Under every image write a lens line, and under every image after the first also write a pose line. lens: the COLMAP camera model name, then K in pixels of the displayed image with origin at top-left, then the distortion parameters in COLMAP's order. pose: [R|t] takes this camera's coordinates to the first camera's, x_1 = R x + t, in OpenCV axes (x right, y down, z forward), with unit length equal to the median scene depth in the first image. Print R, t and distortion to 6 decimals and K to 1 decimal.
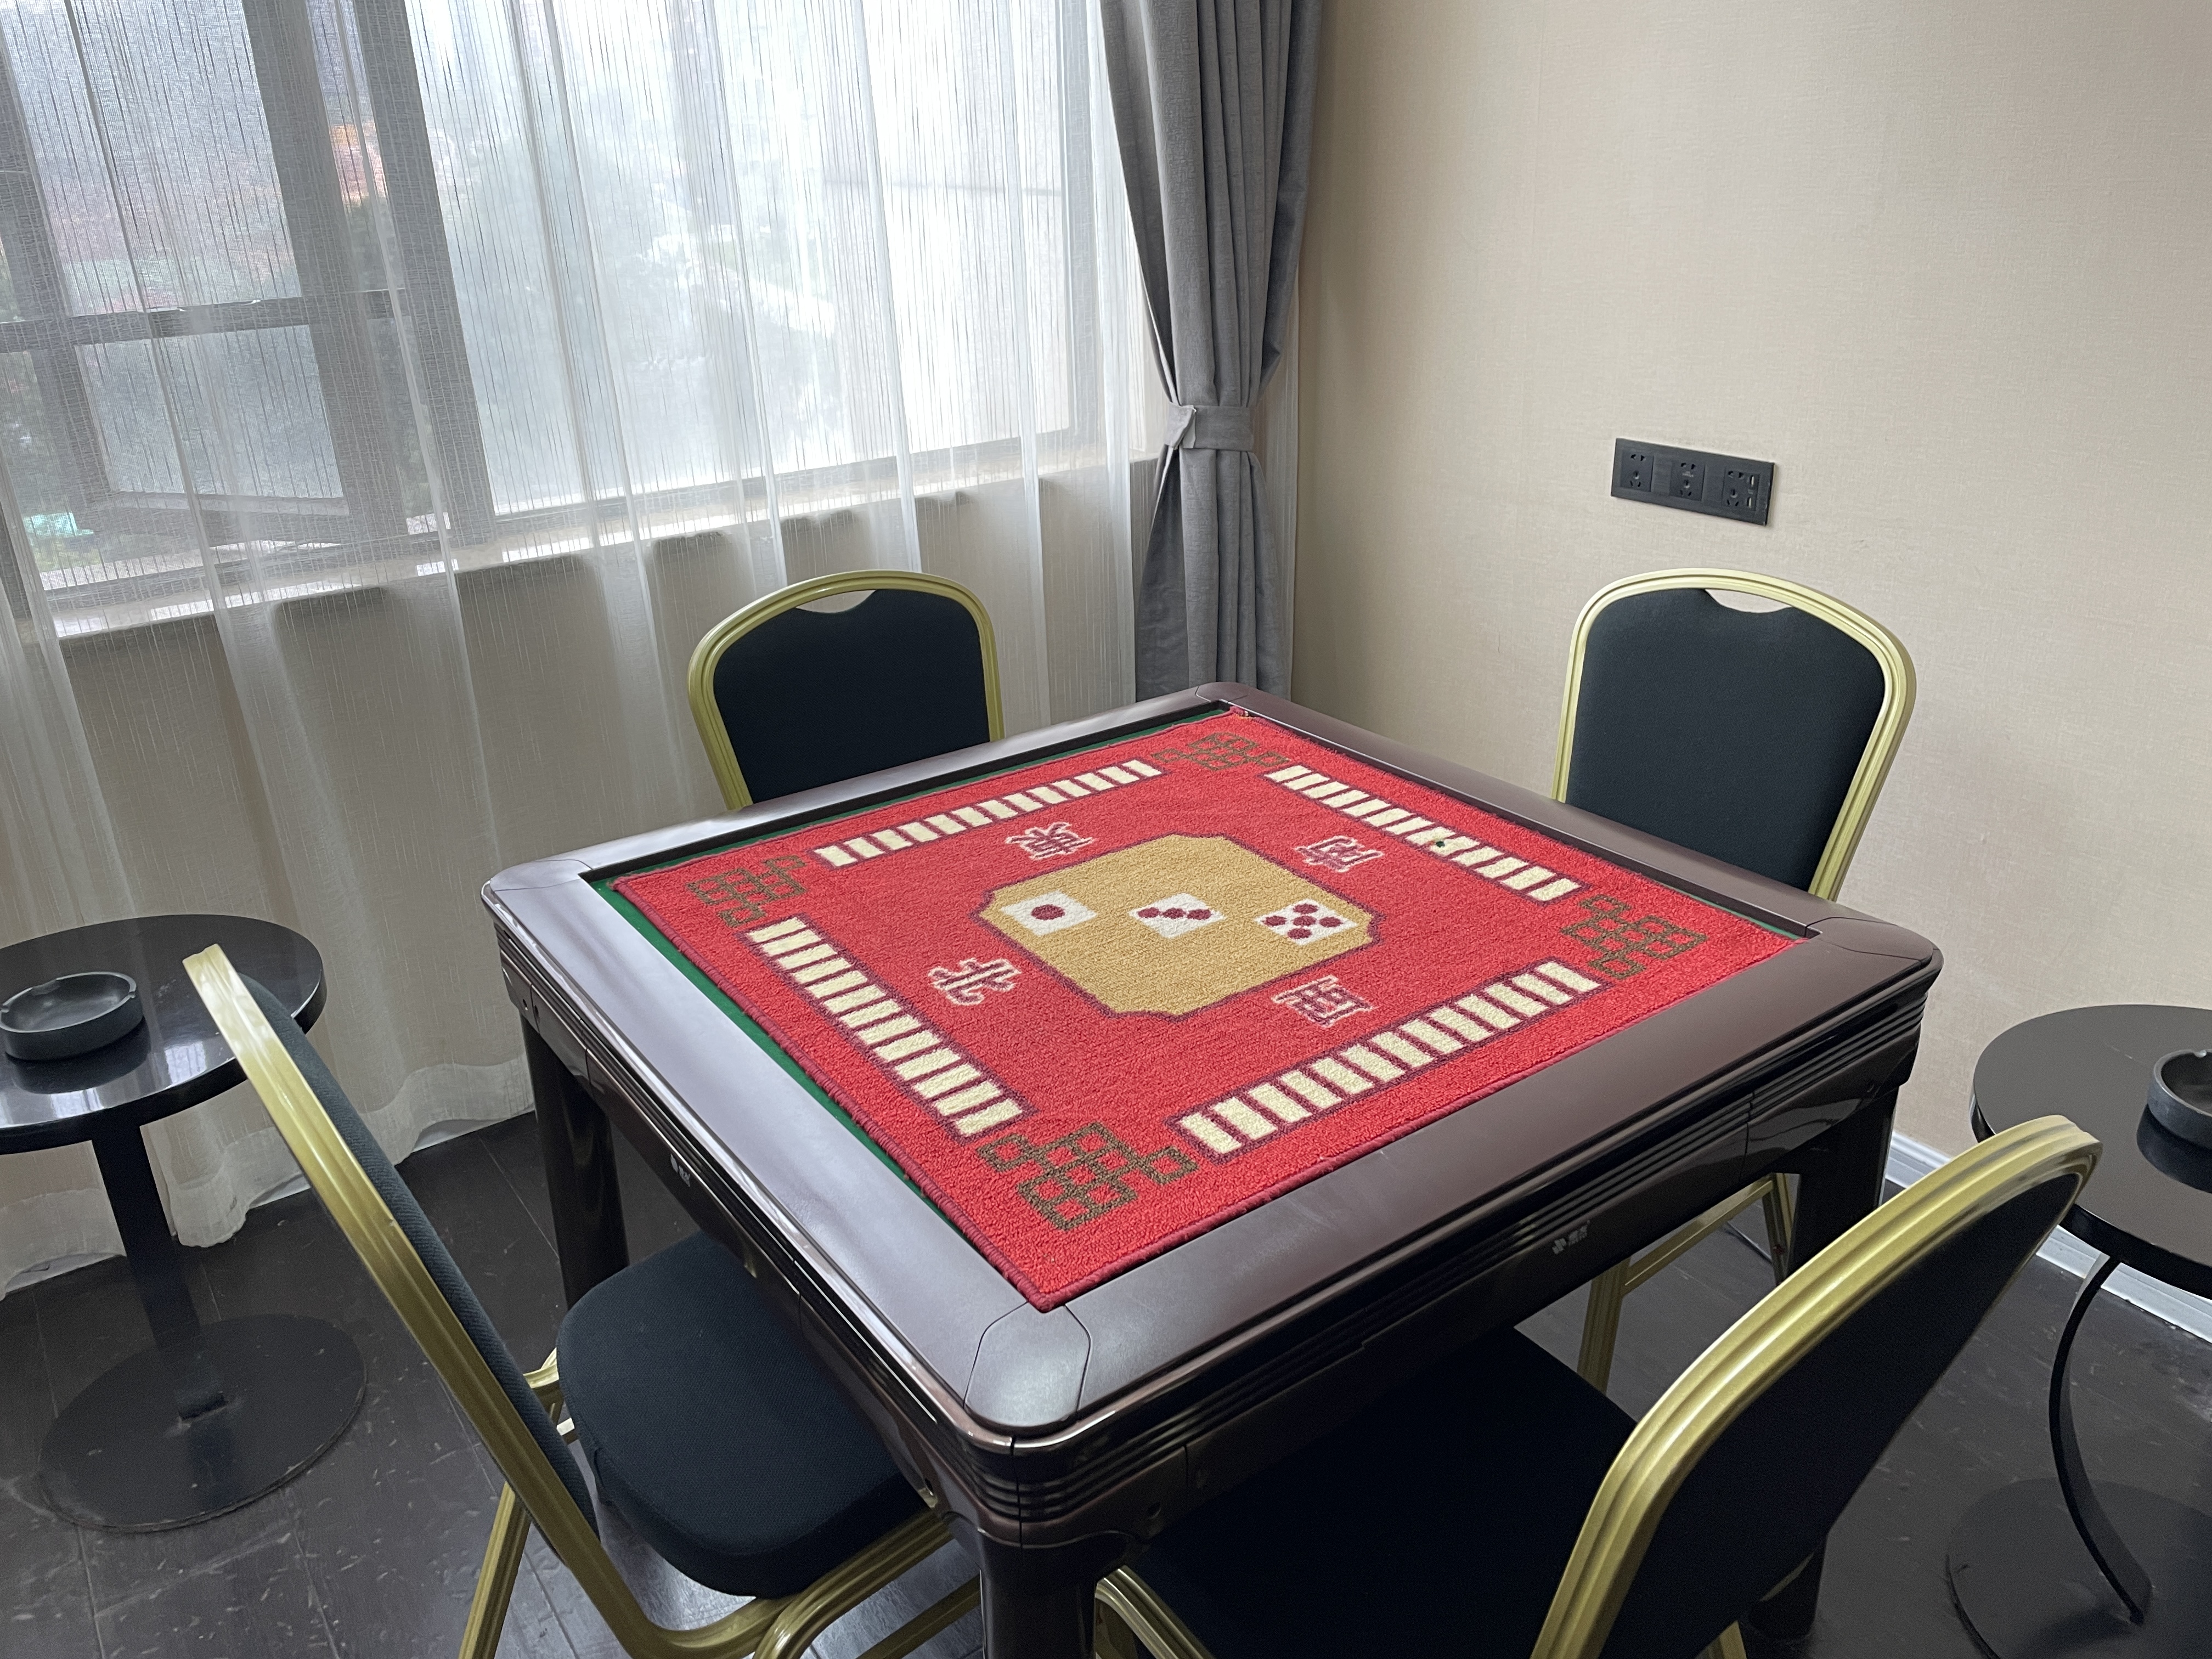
lens RADIAL K [[1655.1, 0, 1106.0], [0, 1655.1, 829.5], [0, 0, 1]] dist [0.077558, -0.095015]
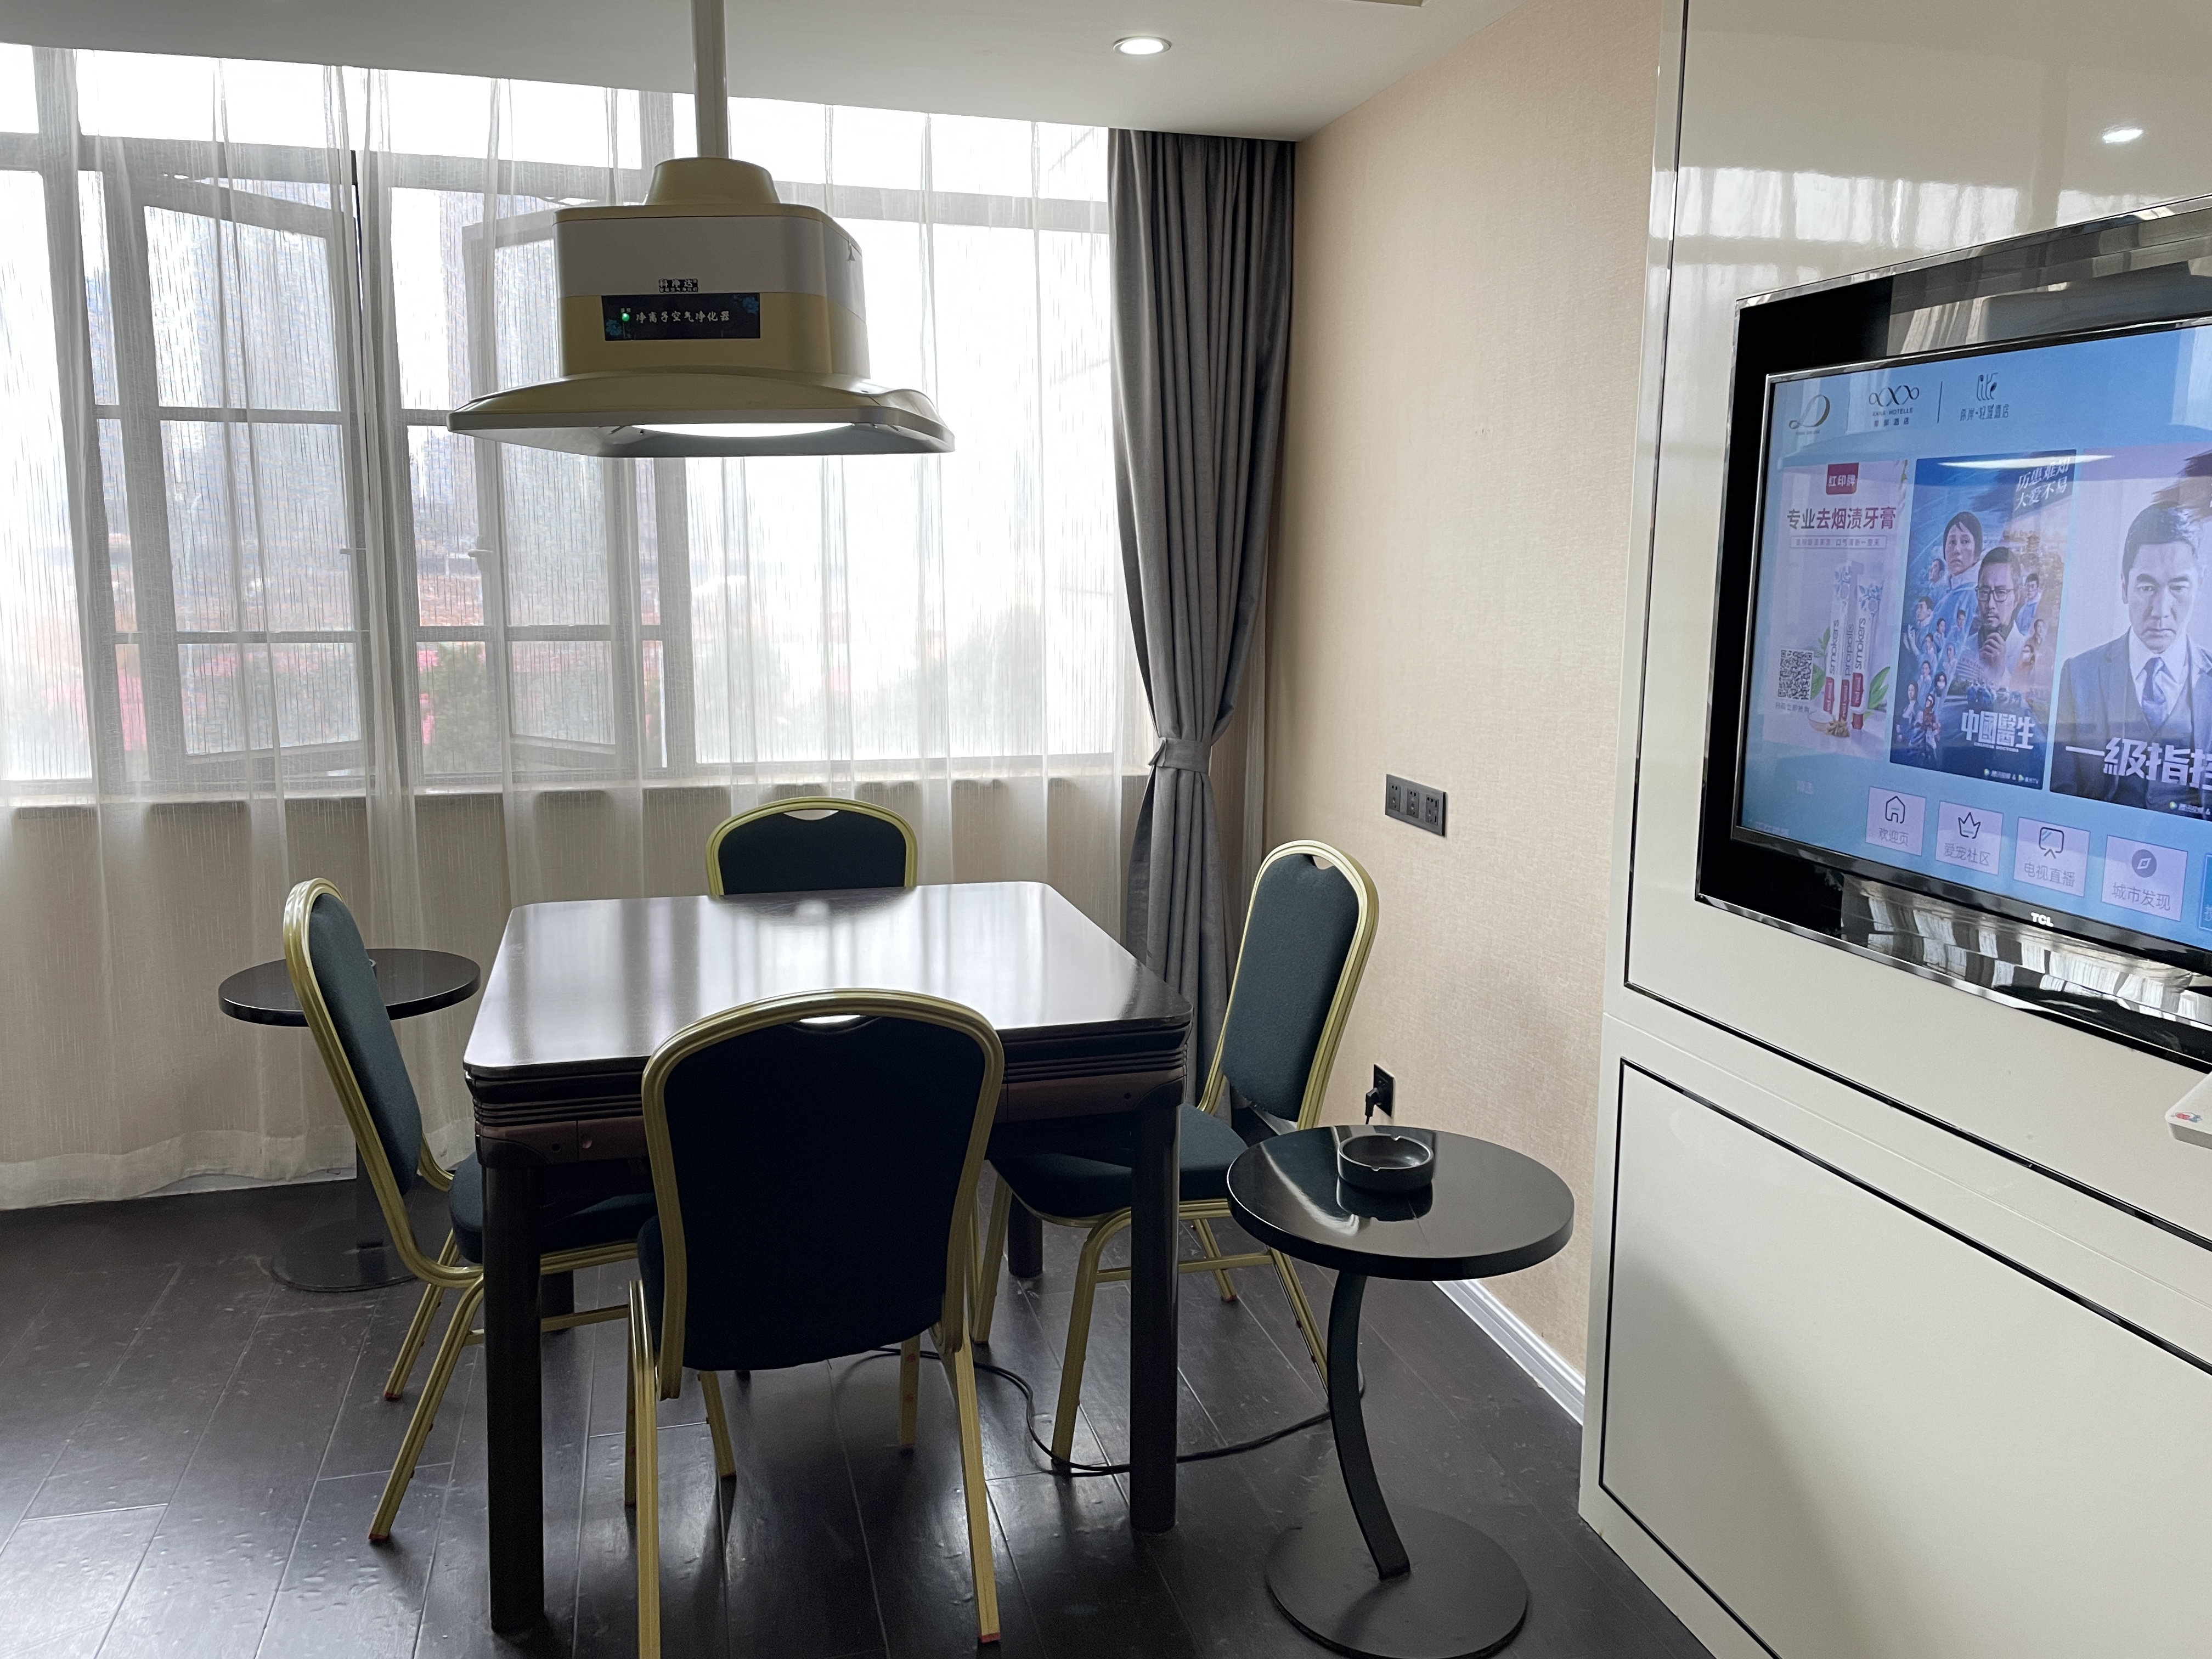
lens RADIAL K [[1679.5, 0, 1102.0], [0, 1679.5, 818.5], [0, 0, 1]] dist [0.082444, -0.134080]
pose [[0.934853, 0.095878, -0.341844, 0.795175], [-0.176013, 0.961351, -0.211716, 0.199057], [0.308333, 0.258093, 0.915597, -0.499098]]
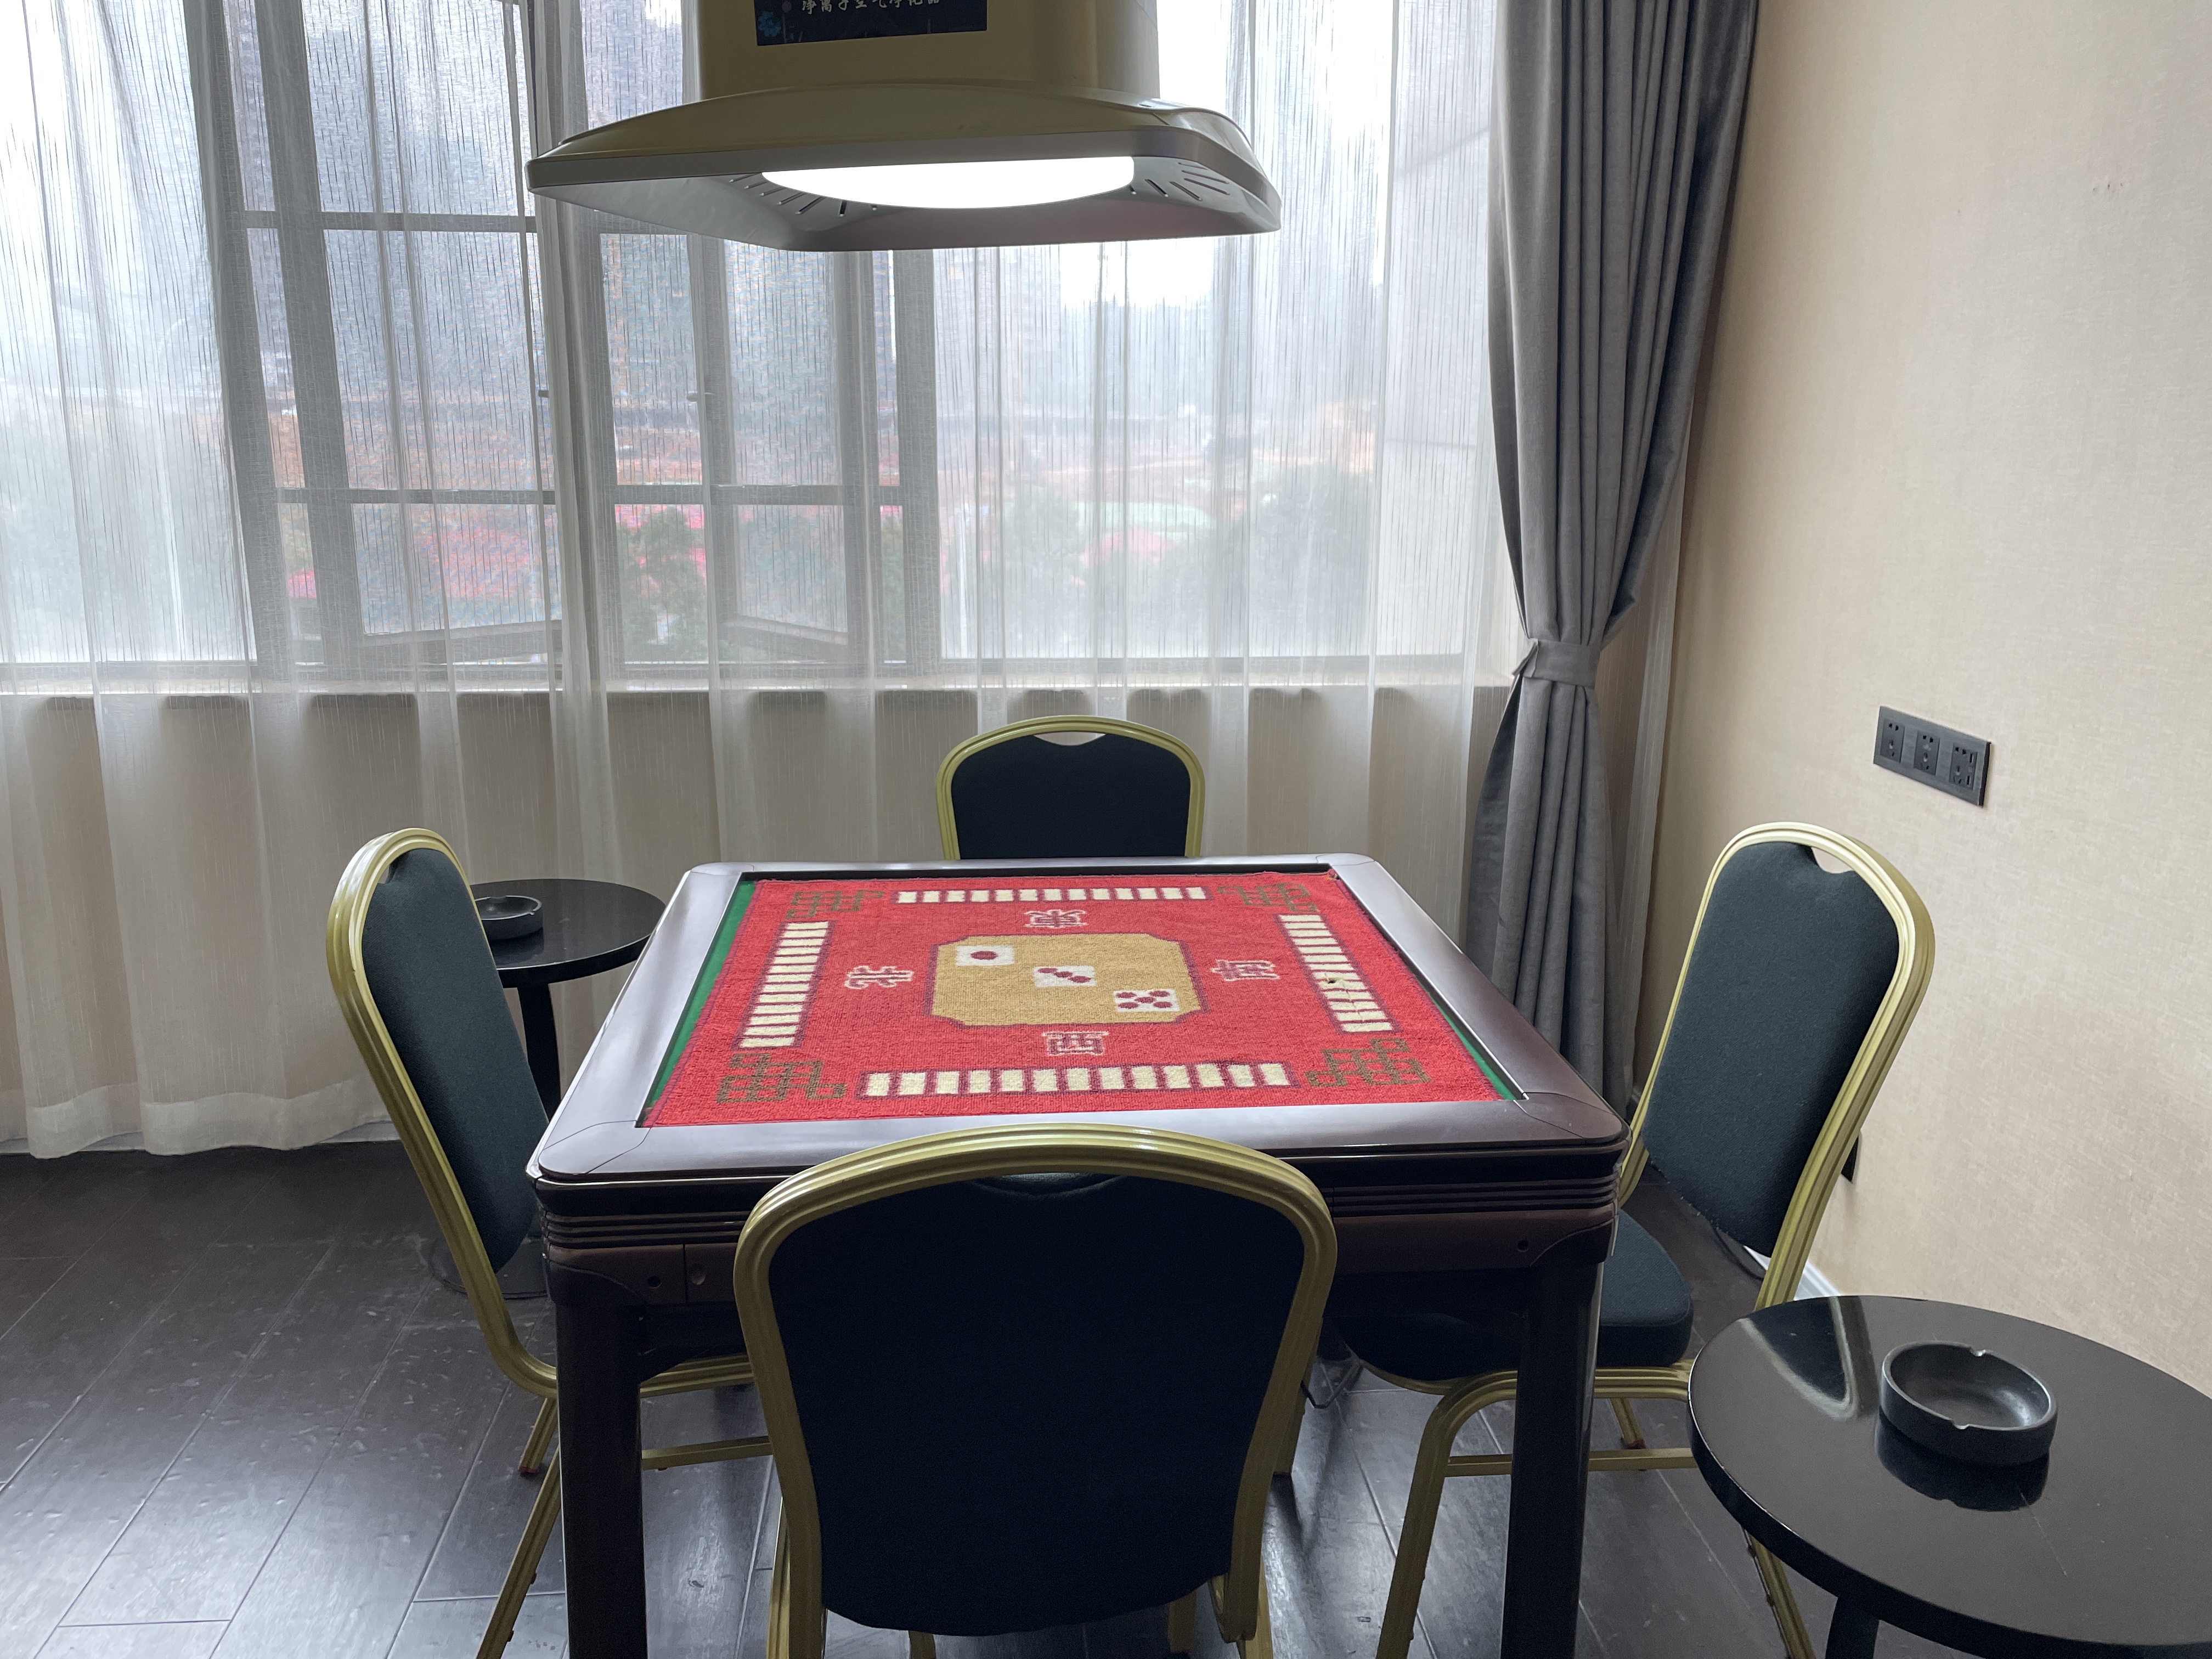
lens RADIAL K [[1679.5, 0, 1102.0], [0, 1679.5, 818.5], [0, 0, 1]] dist [0.082444, -0.134080]
pose [[0.859577, 0.158655, -0.485754, 0.571470], [-0.233868, 0.967327, -0.097903, 0.047261], [0.454350, 0.197757, 0.868596, -0.082240]]
